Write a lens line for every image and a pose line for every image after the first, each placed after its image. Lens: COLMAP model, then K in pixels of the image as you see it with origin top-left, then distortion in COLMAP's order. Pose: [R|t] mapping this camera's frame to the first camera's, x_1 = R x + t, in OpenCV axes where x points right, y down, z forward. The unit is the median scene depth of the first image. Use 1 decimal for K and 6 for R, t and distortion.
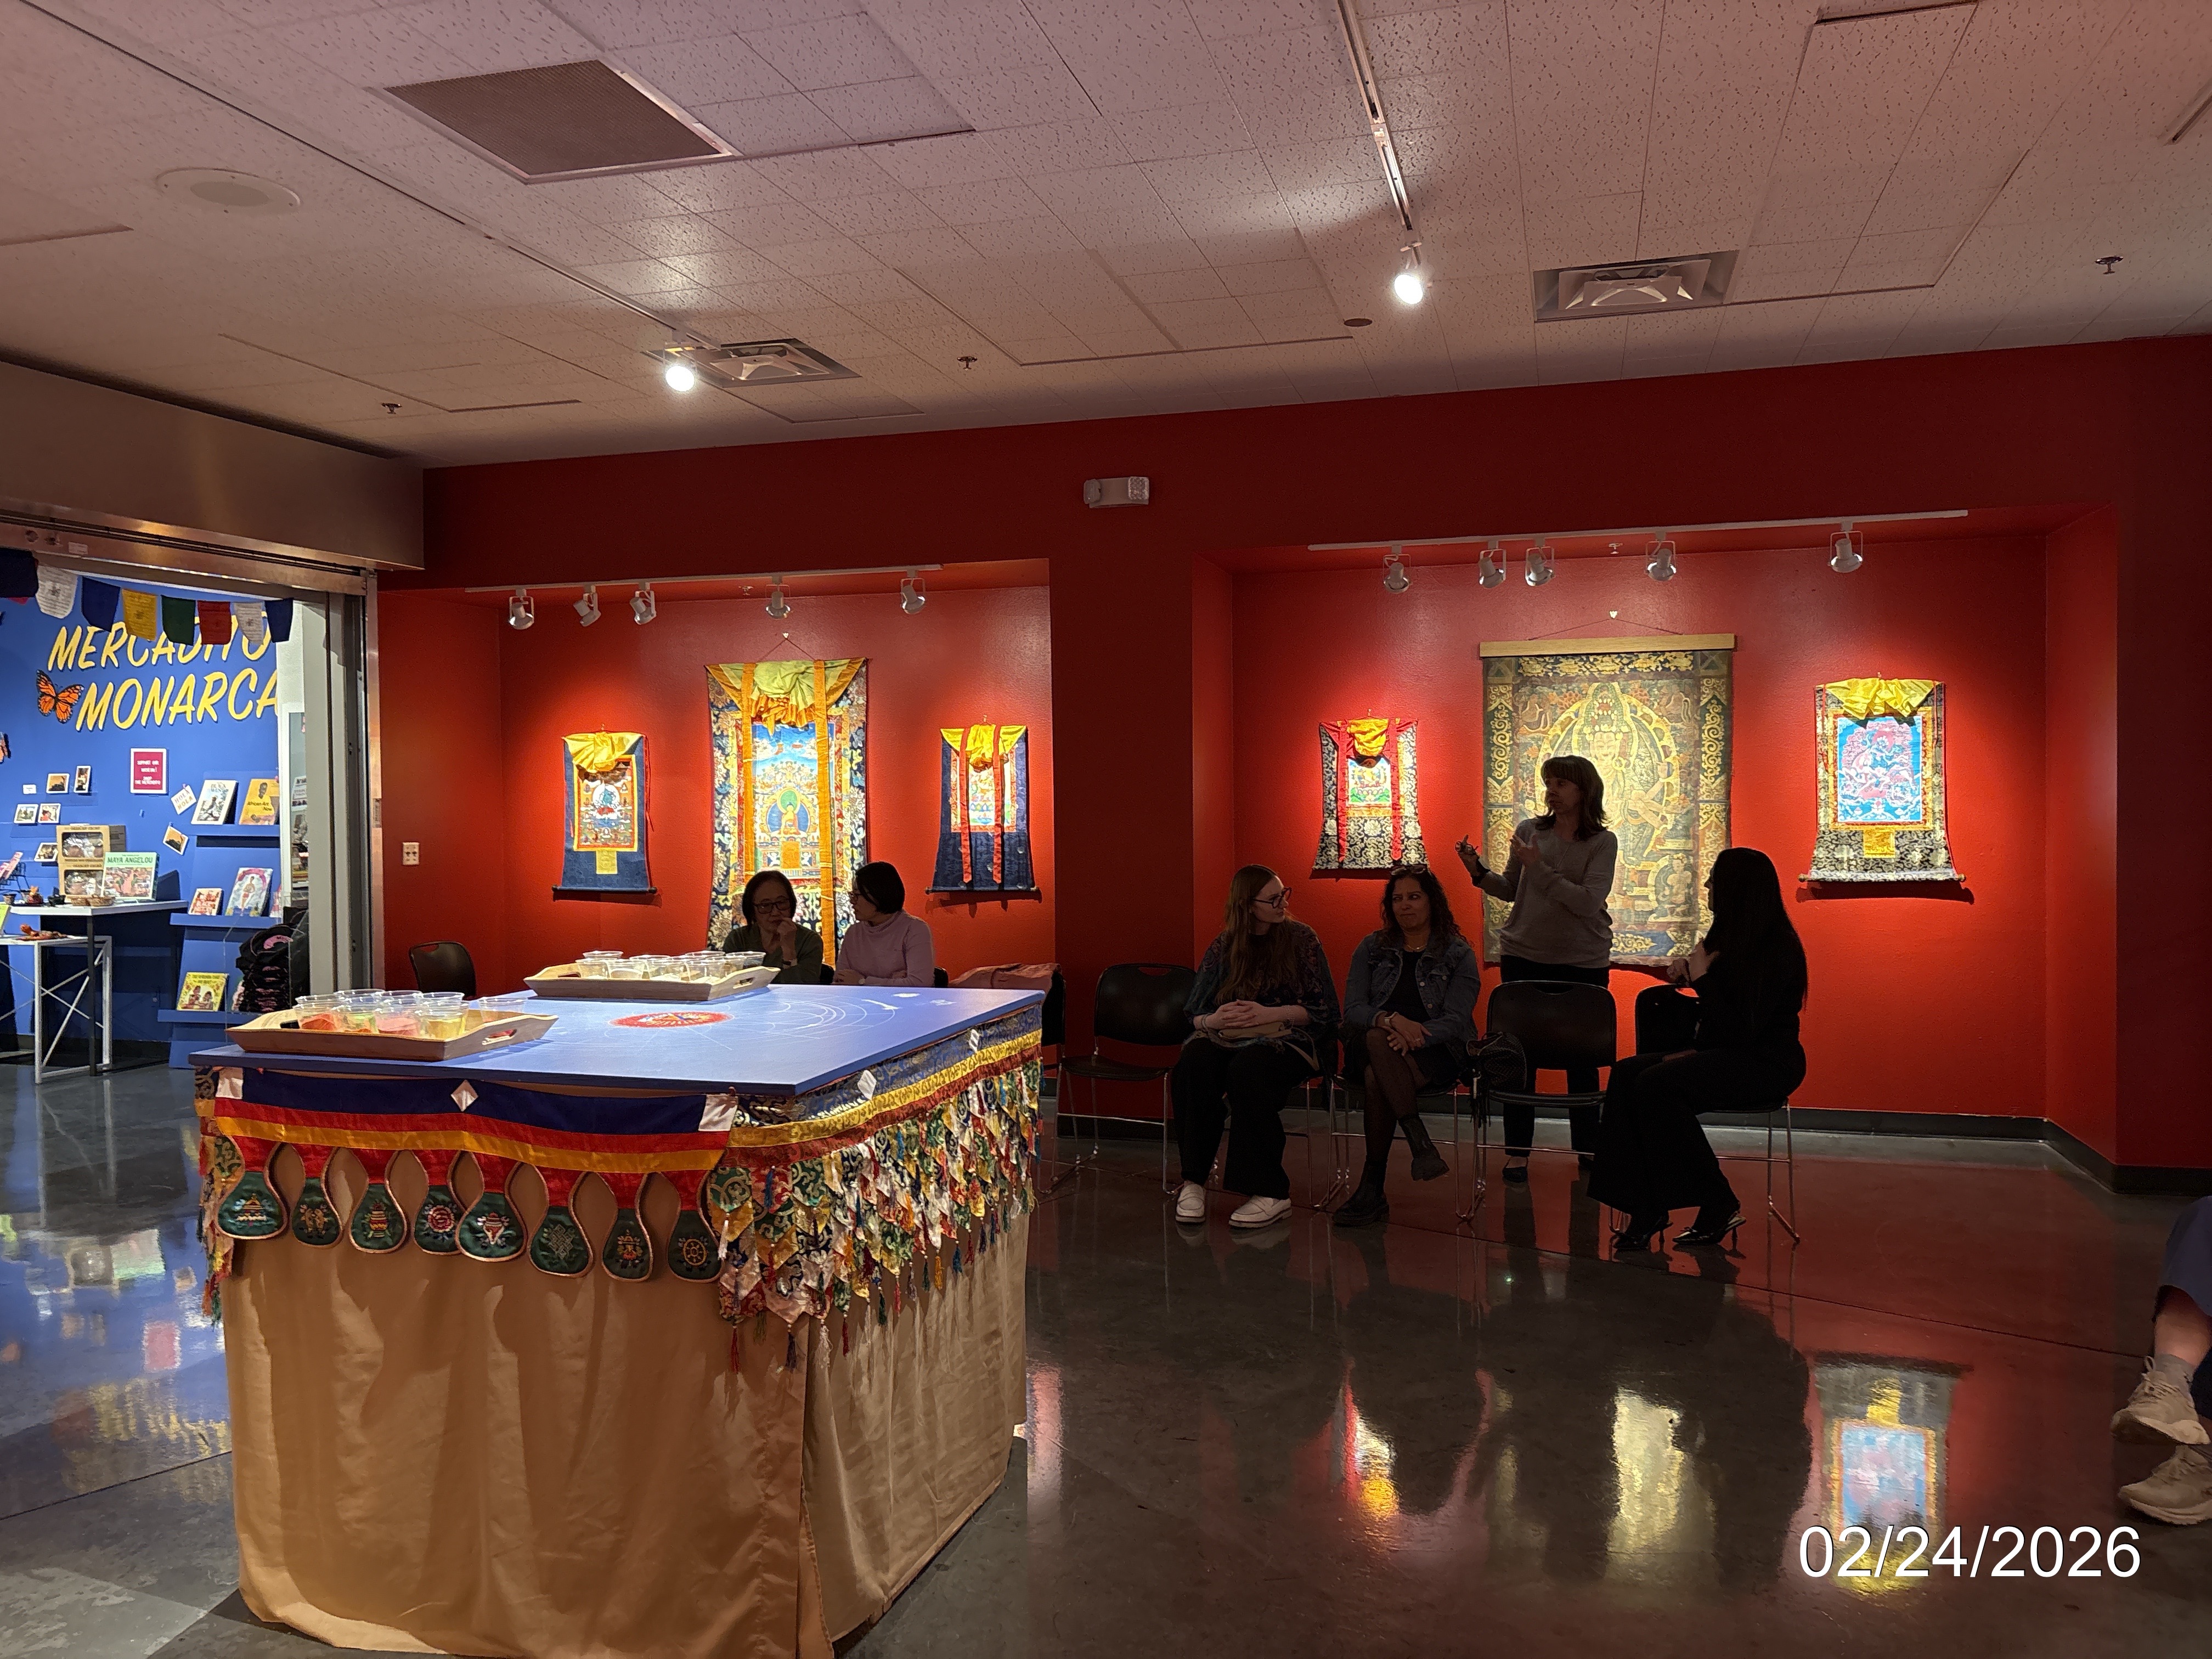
lens RADIAL K [[1653.6, 0, 1106.0], [0, 1653.6, 829.7], [0, 0, 1]] dist [0.016494, -0.029184]
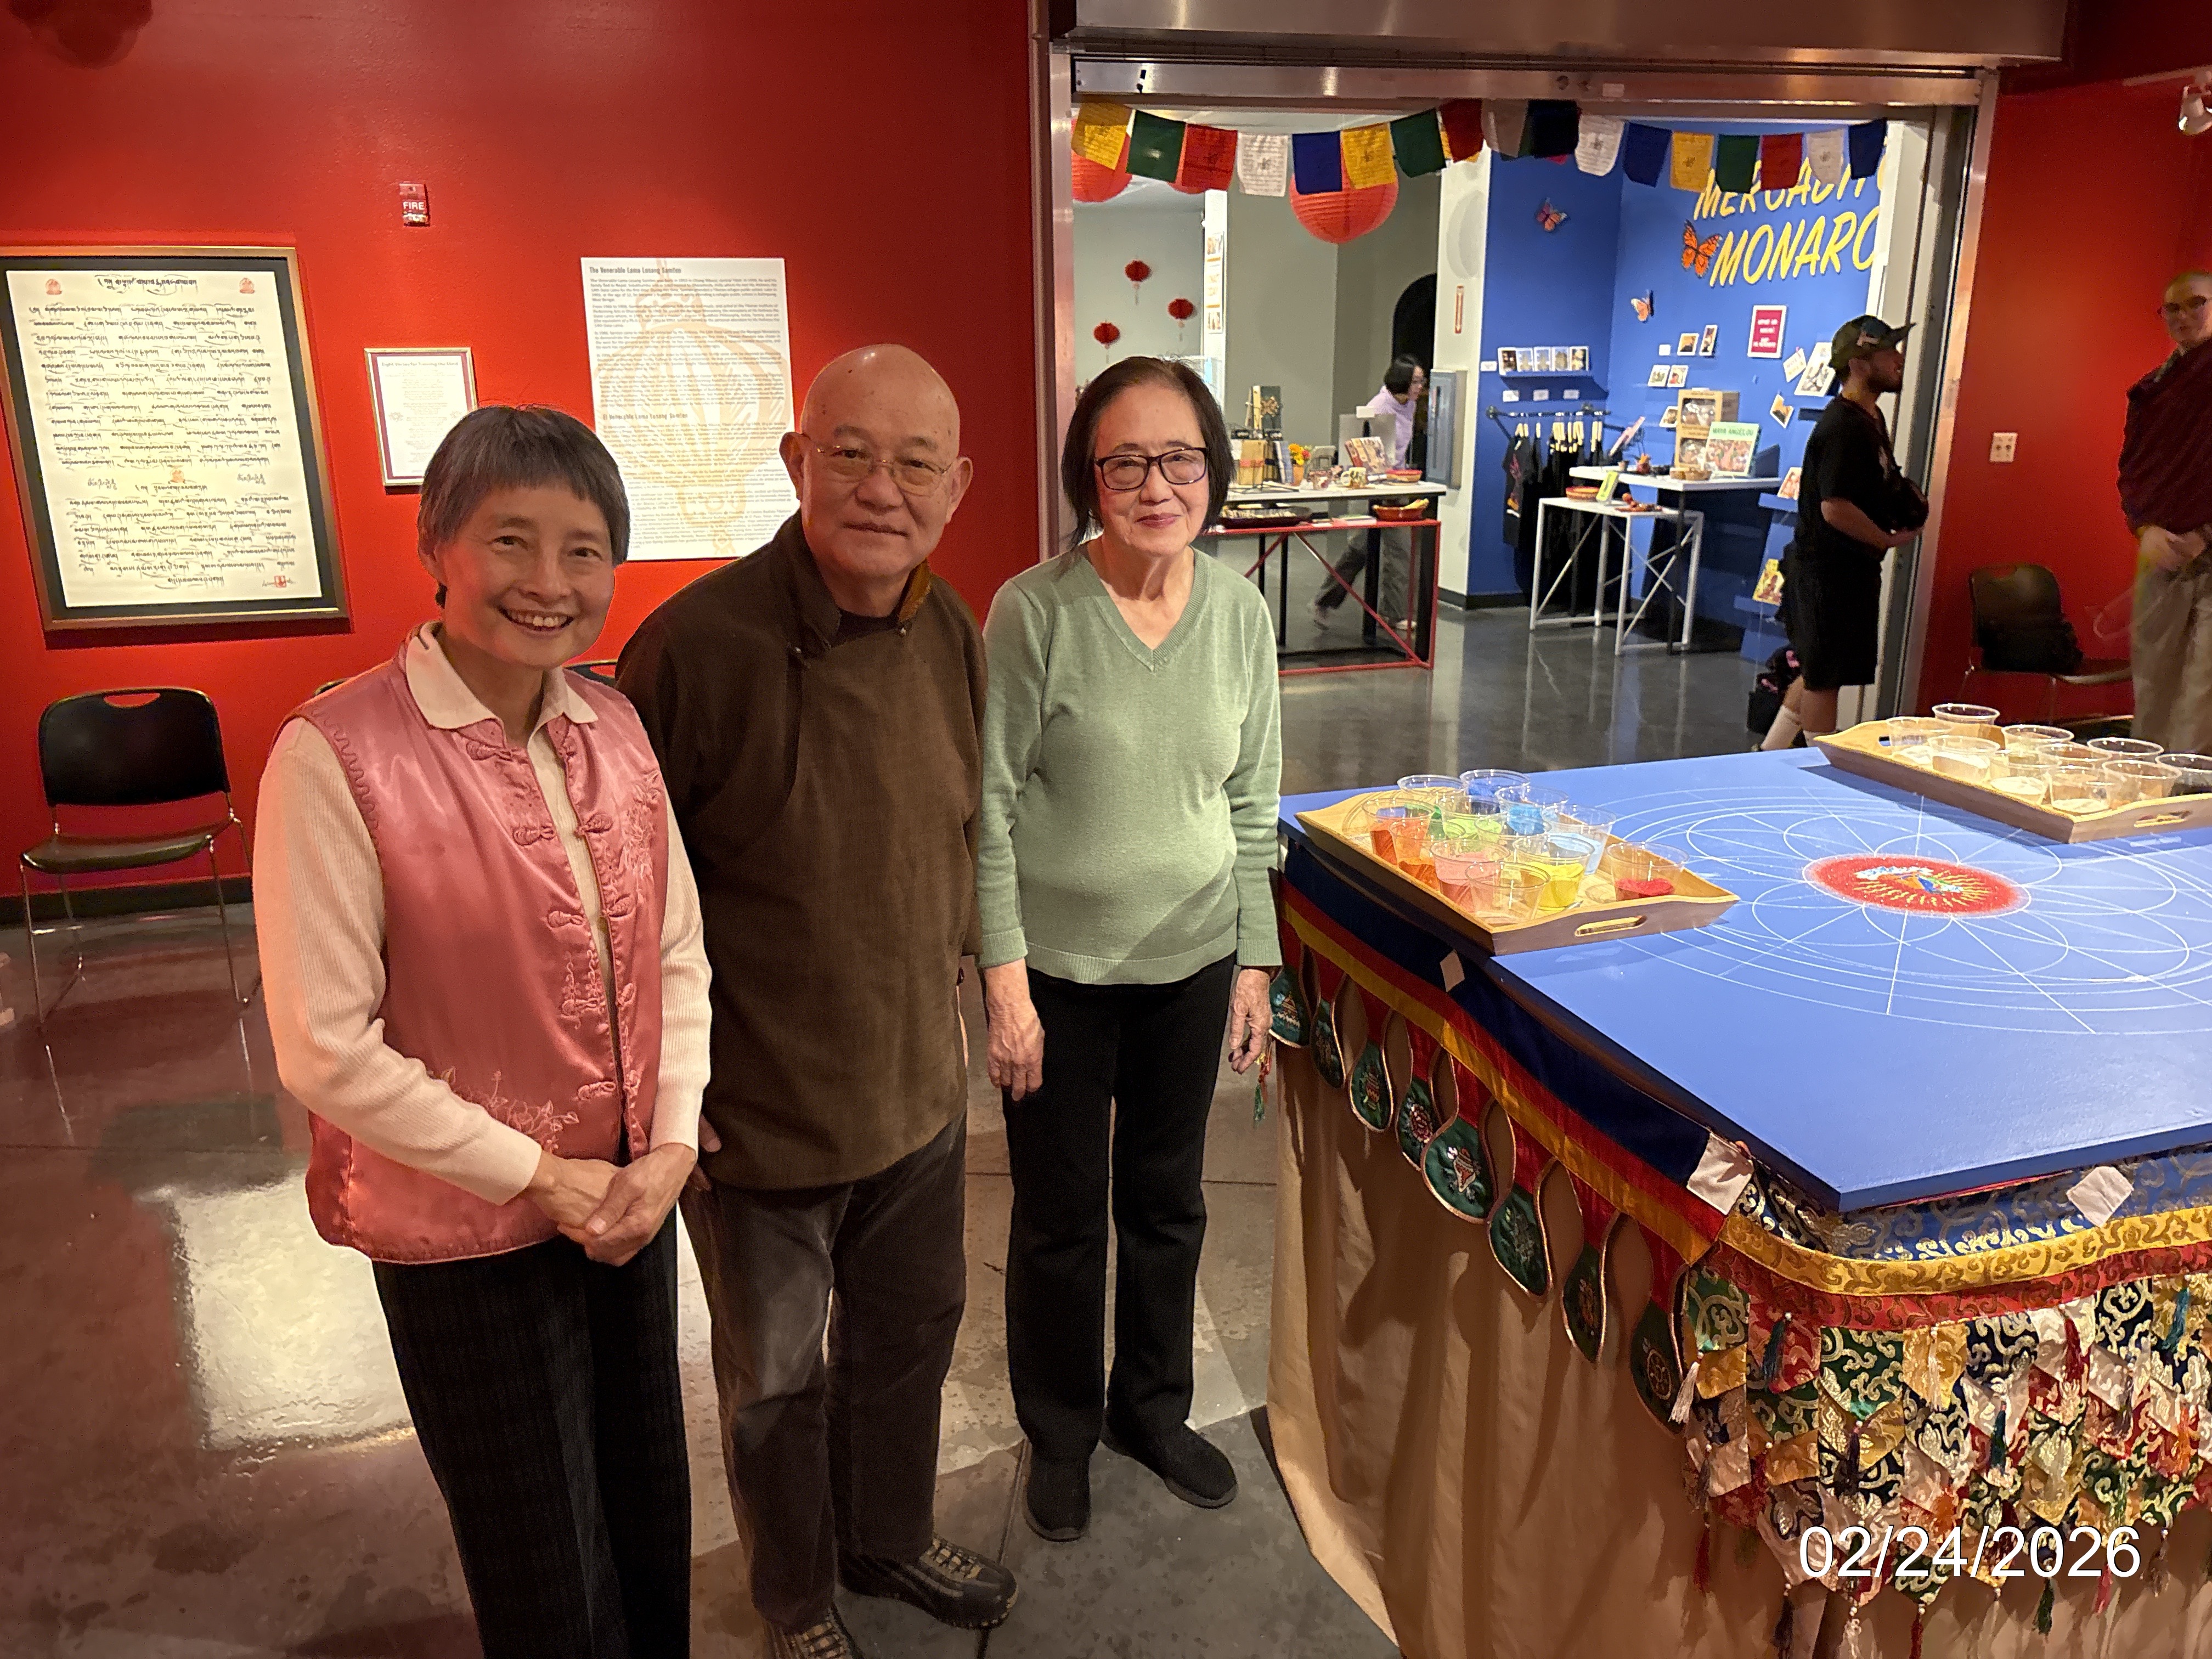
lens RADIAL K [[1653.6, 0, 1103.5], [0, 1653.6, 824.5], [0, 0, 1]] dist [0.016494, -0.029184]
pose [[0.552560, 0.236884, -0.799101, 0.056147], [-0.009804, 0.960542, 0.277962, -0.082602], [0.833415, -0.145756, 0.533080, 0.552357]]
